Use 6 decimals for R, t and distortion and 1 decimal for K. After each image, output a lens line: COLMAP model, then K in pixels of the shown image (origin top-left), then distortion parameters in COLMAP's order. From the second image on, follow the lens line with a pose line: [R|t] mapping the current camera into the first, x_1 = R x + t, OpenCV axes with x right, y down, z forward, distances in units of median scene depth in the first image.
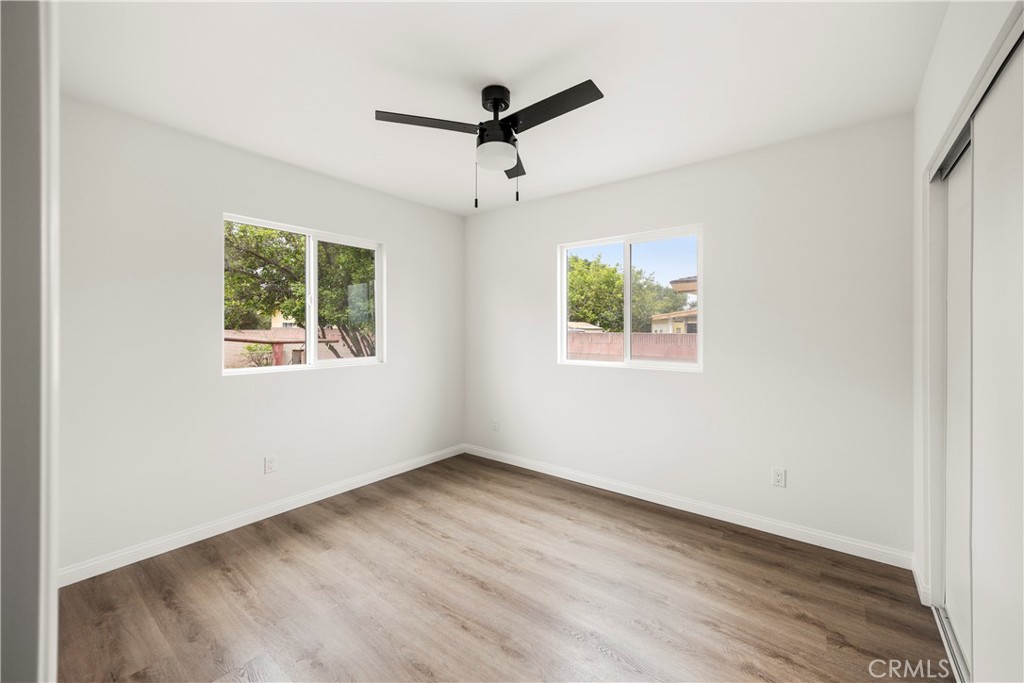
lens RADIAL K [[392.5, 0, 515.6], [0, 392.5, 328.9], [0, 0, 1]] dist [-0.002969, 0.000340]
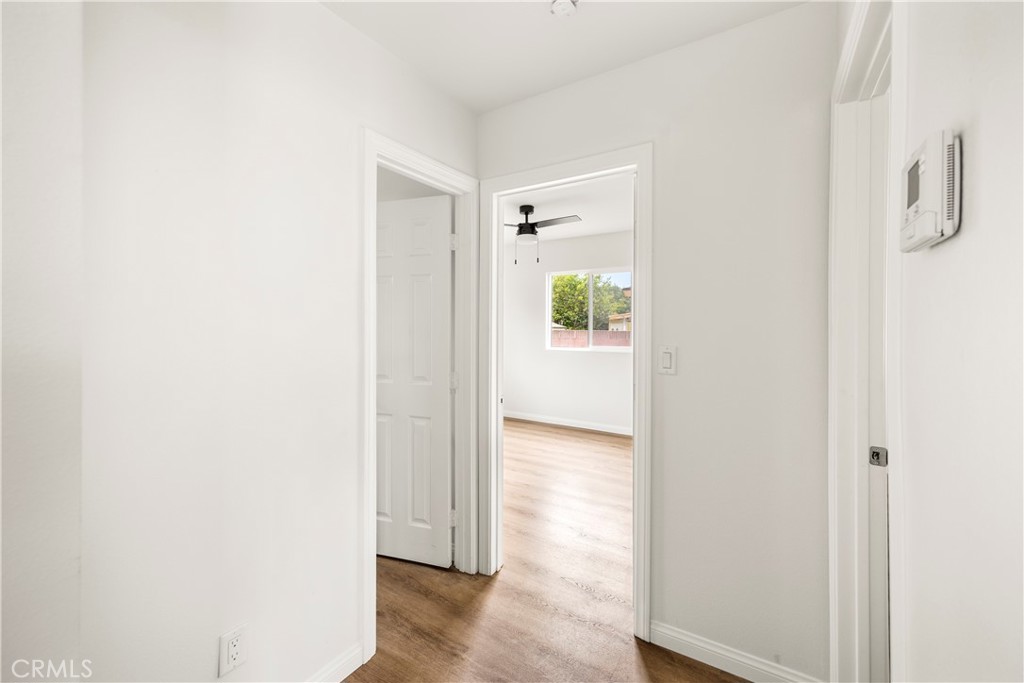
lens RADIAL K [[392.5, 0, 515.6], [0, 392.5, 328.9], [0, 0, 1]] dist [-0.002969, 0.000340]
pose [[0.995162, 0.002688, 0.098215, -0.032199], [-0.003087, 0.999988, 0.003915, 0.000301], [-0.098204, -0.004199, 0.995157, -0.104102]]
